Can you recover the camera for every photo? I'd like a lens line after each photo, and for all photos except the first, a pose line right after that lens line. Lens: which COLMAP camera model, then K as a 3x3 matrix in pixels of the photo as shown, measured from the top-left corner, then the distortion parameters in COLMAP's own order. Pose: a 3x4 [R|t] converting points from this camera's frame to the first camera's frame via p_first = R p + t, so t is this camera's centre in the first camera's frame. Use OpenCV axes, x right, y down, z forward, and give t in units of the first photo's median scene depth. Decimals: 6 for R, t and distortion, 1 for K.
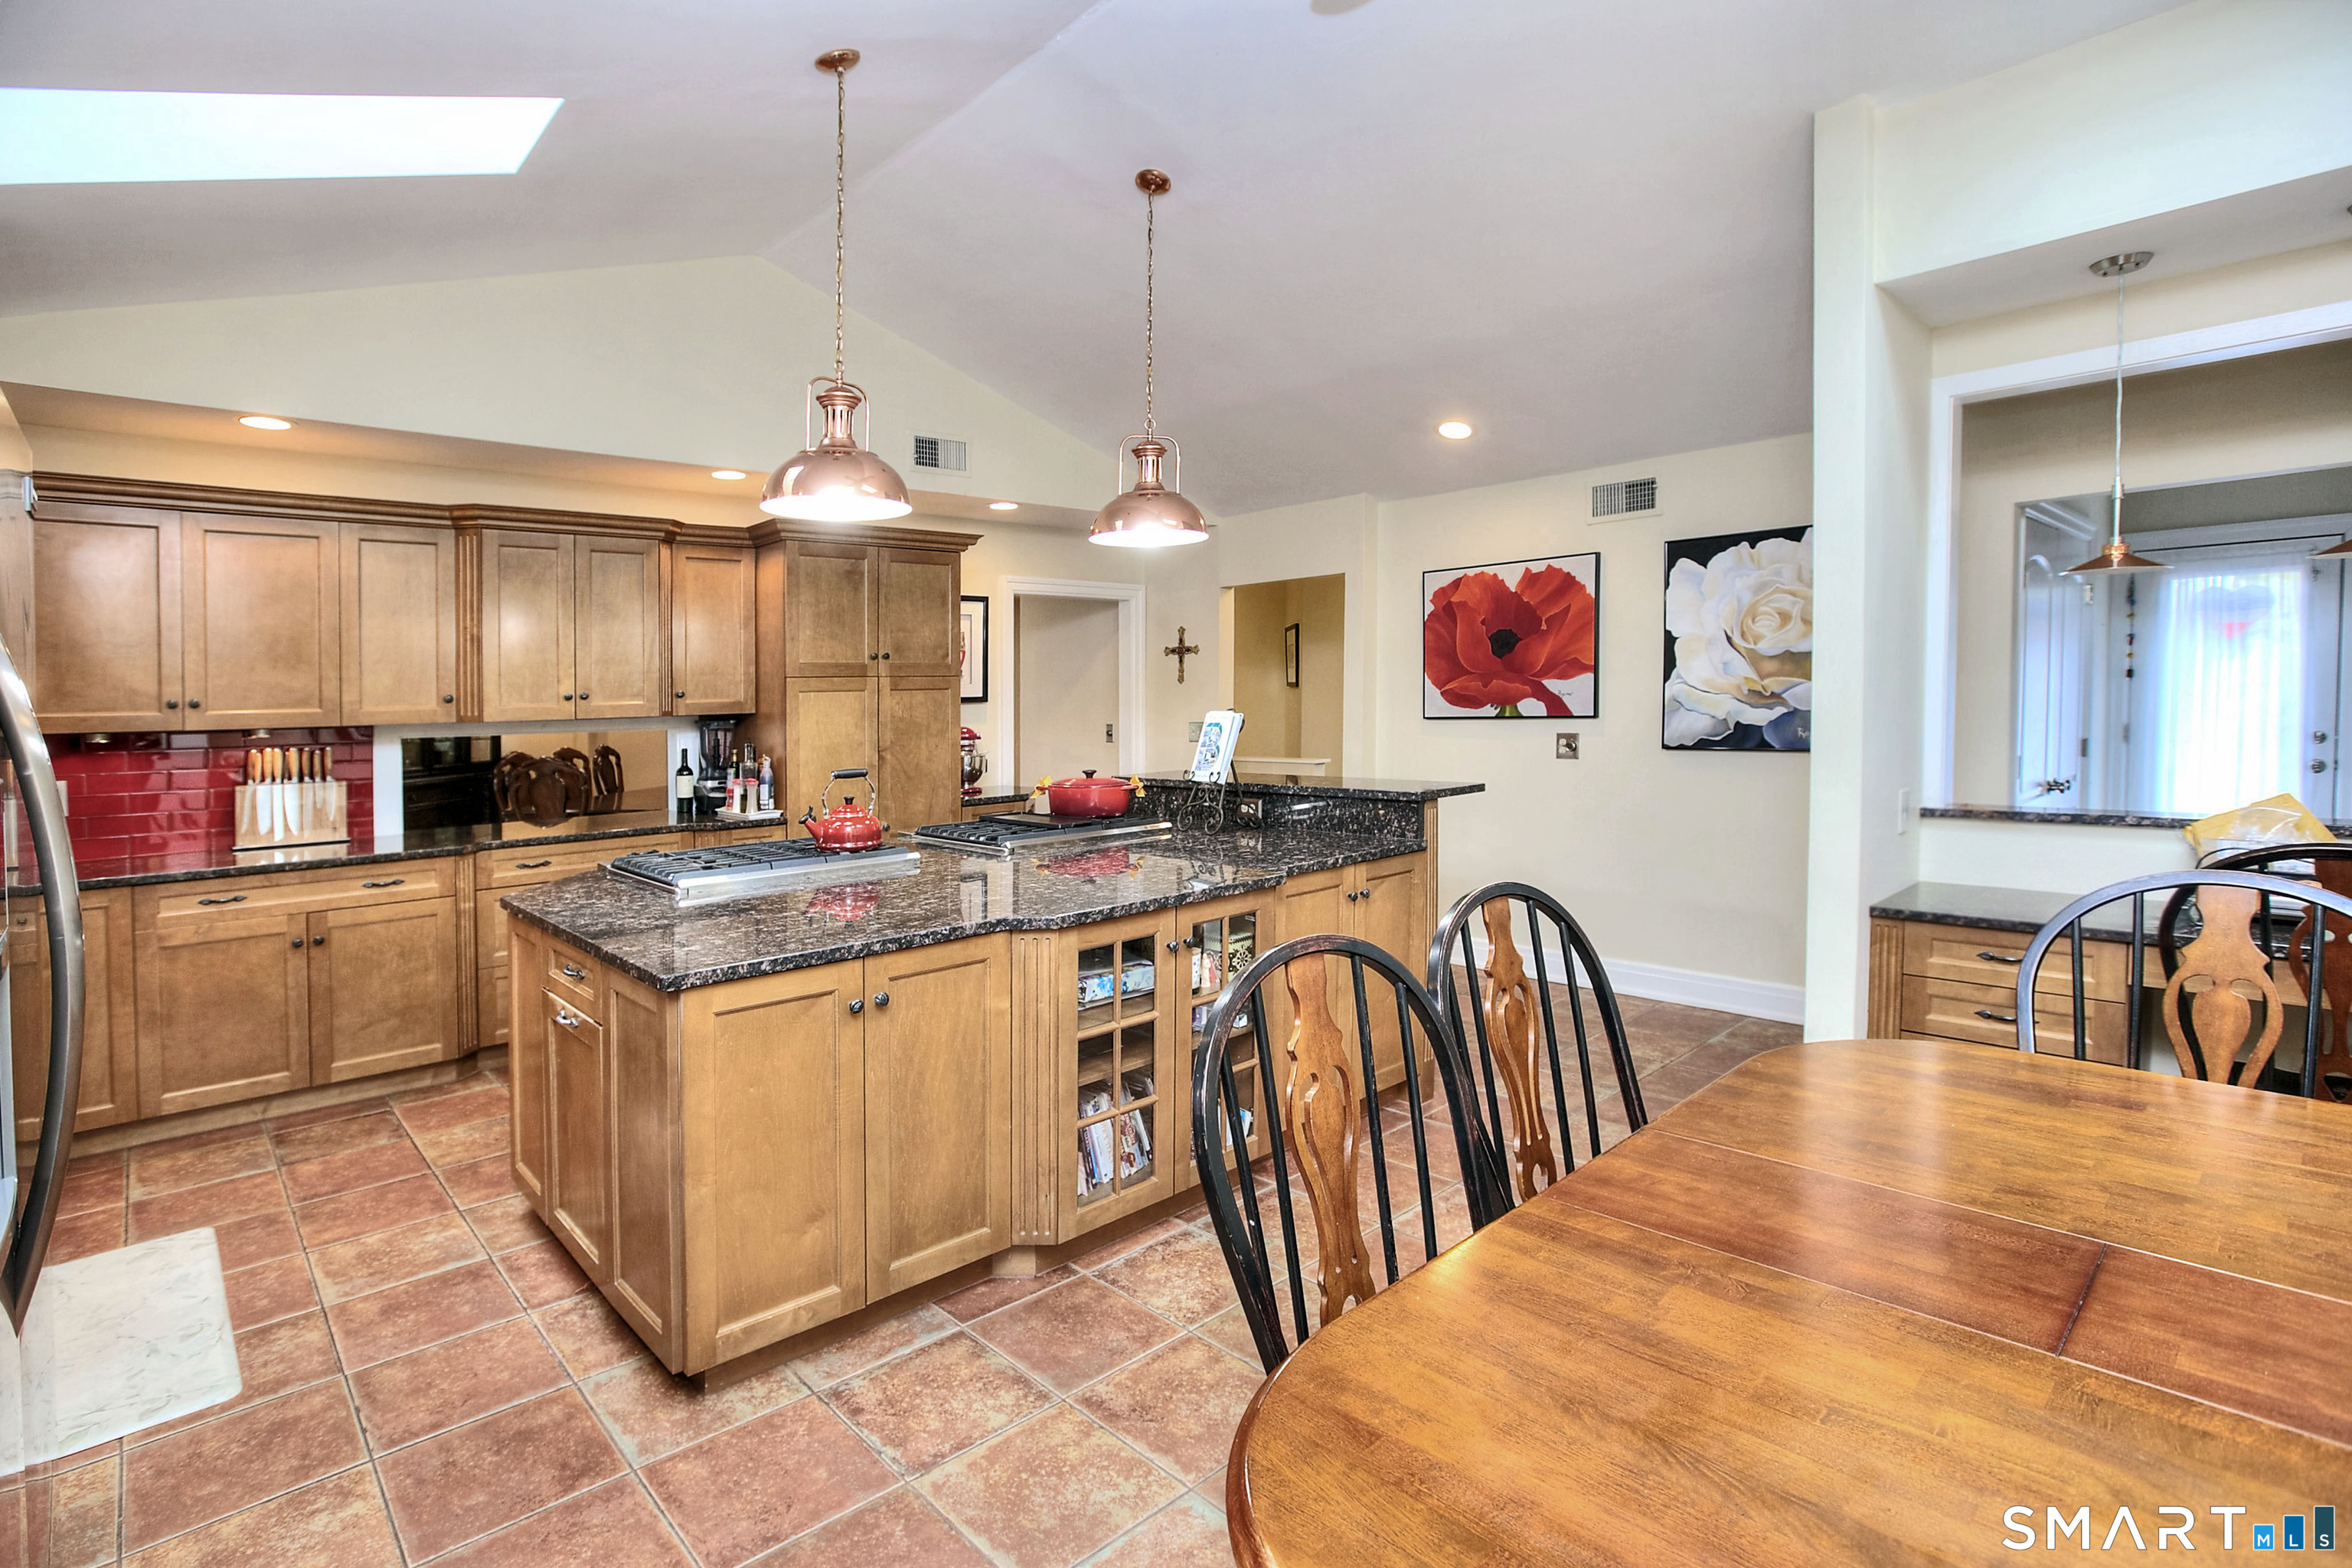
lens RADIAL K [[1067.7, 0, 1238.3], [0, 1067.7, 709.7], [0, 0, 1]] dist [0.003551, 0.001073]
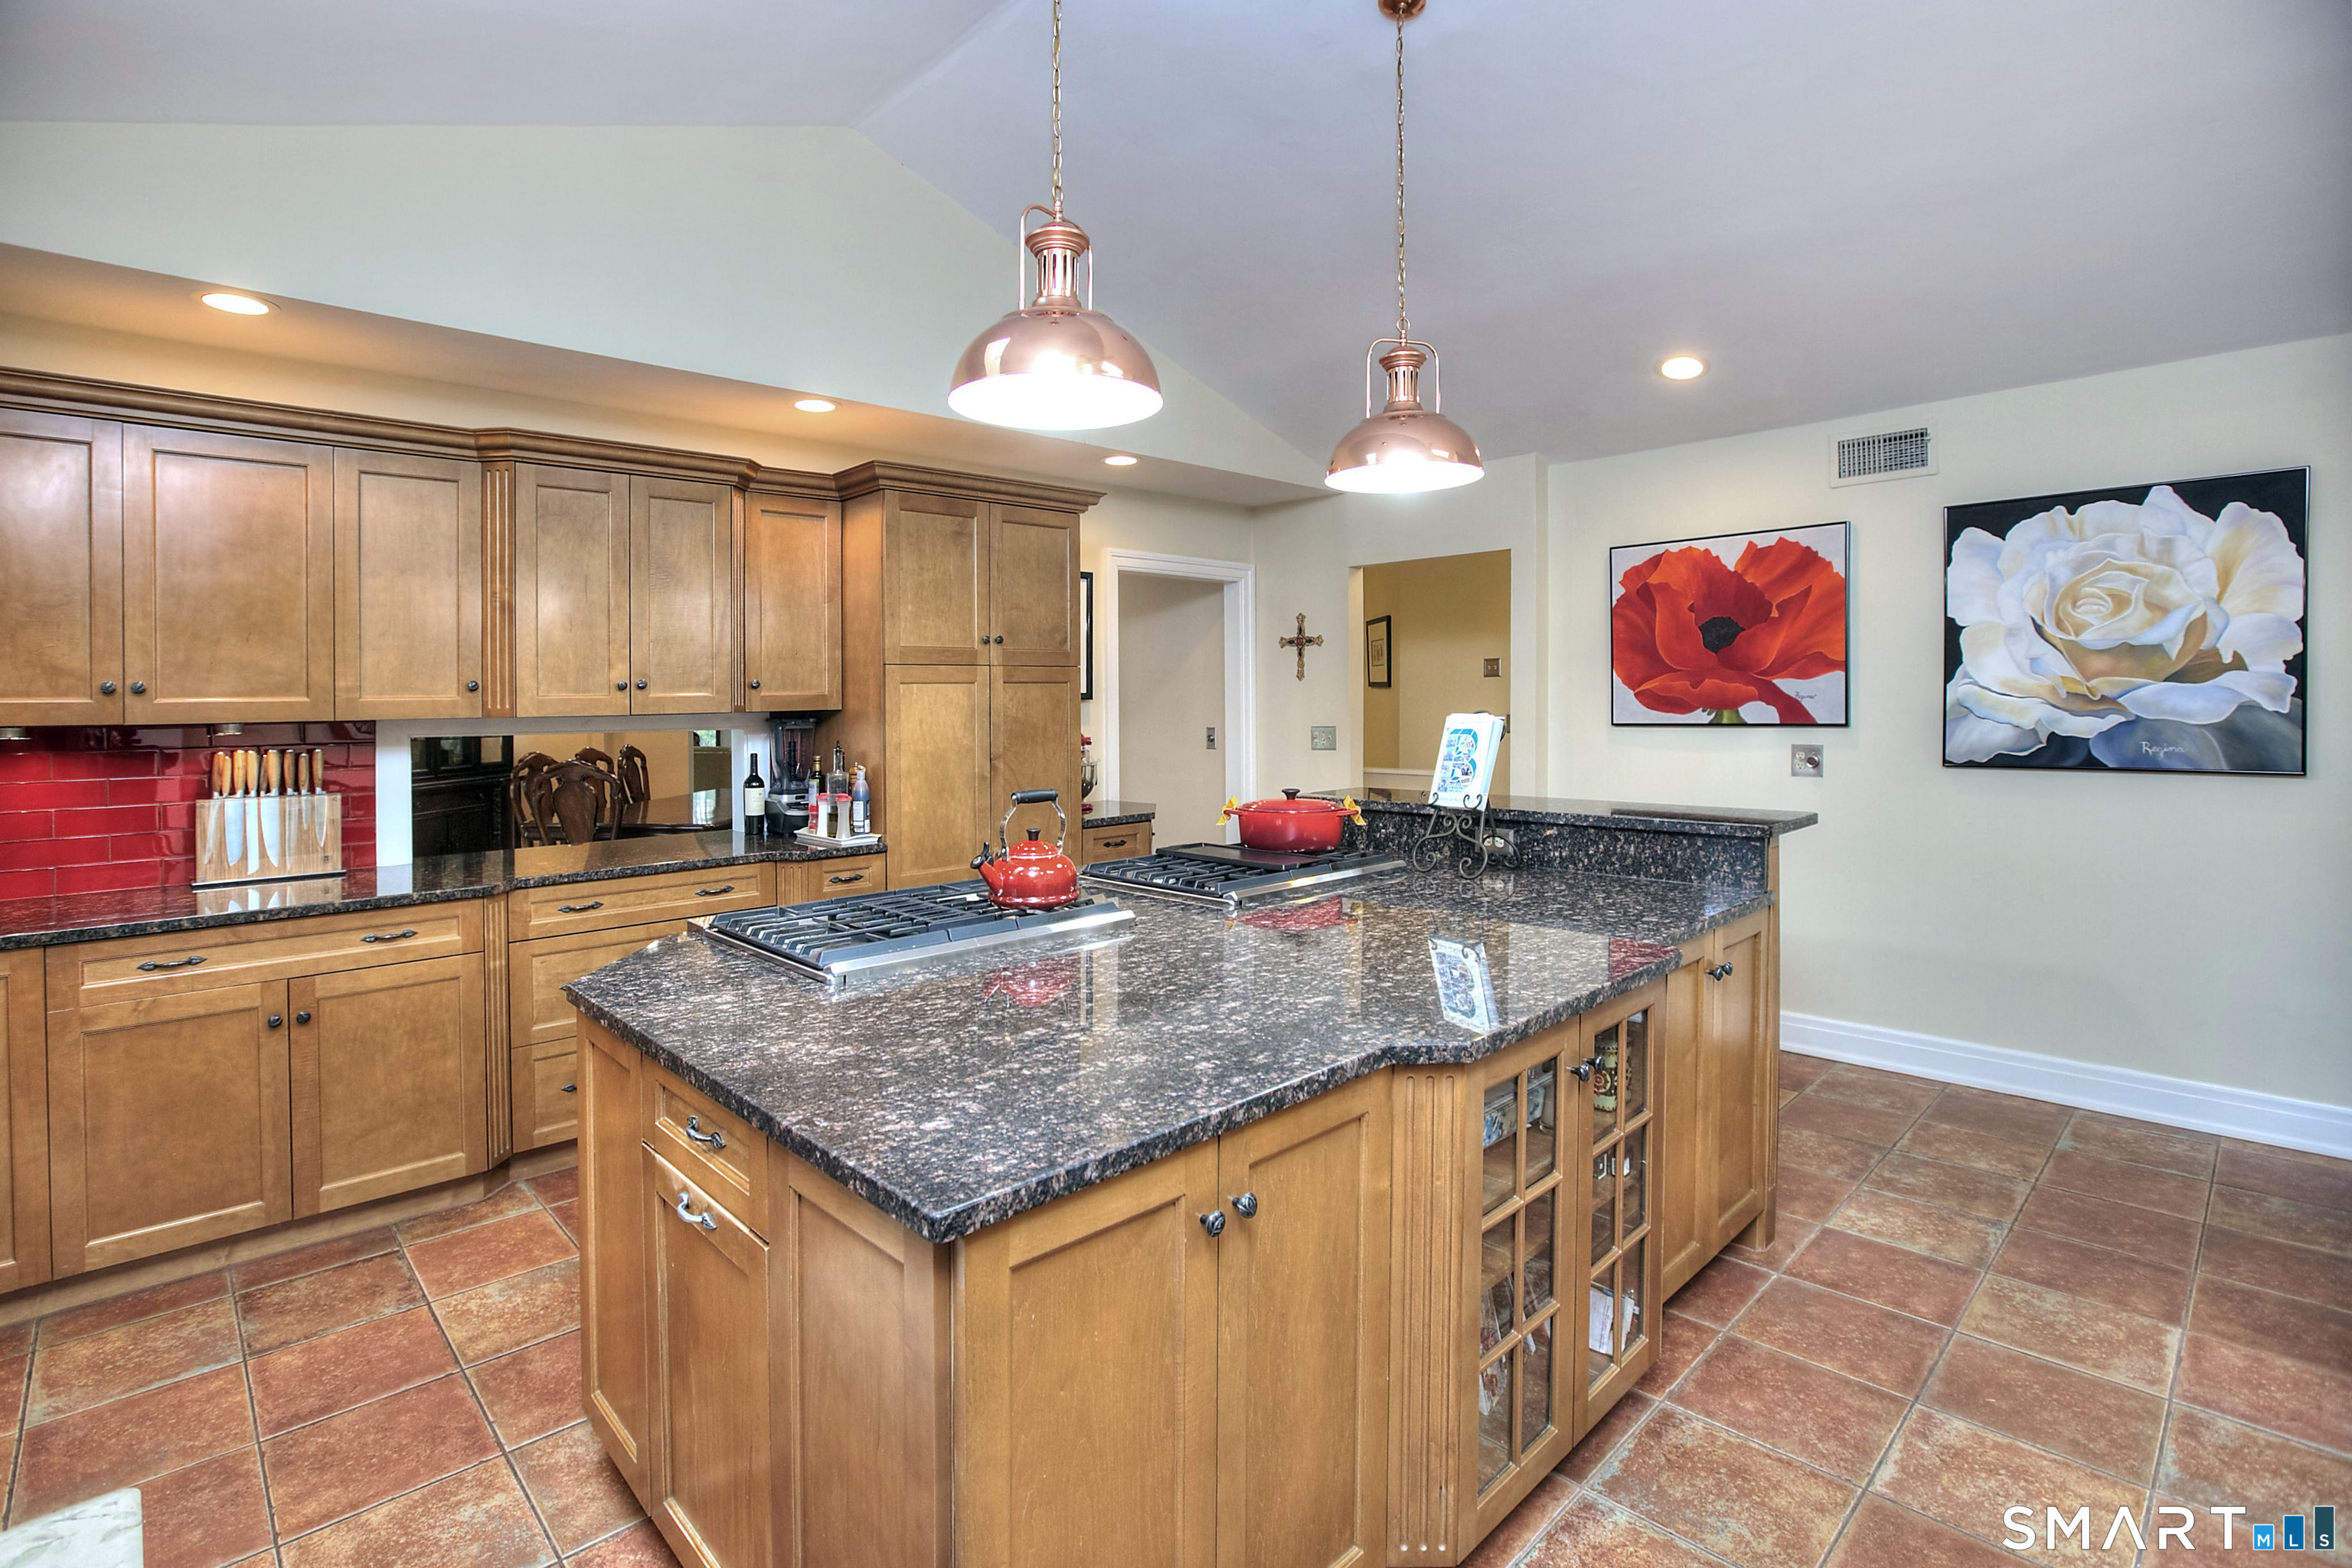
lens RADIAL K [[1106.4, 0, 1205.5], [0, 1106.4, 721.0], [0, 0, 1]] dist [-0.001302, 0.001720]
pose [[0.999483, 0.009694, -0.030650, -0.194504], [-0.009492, 0.999932, 0.006726, 0.004116], [0.030713, -0.006432, 0.999508, 0.232667]]
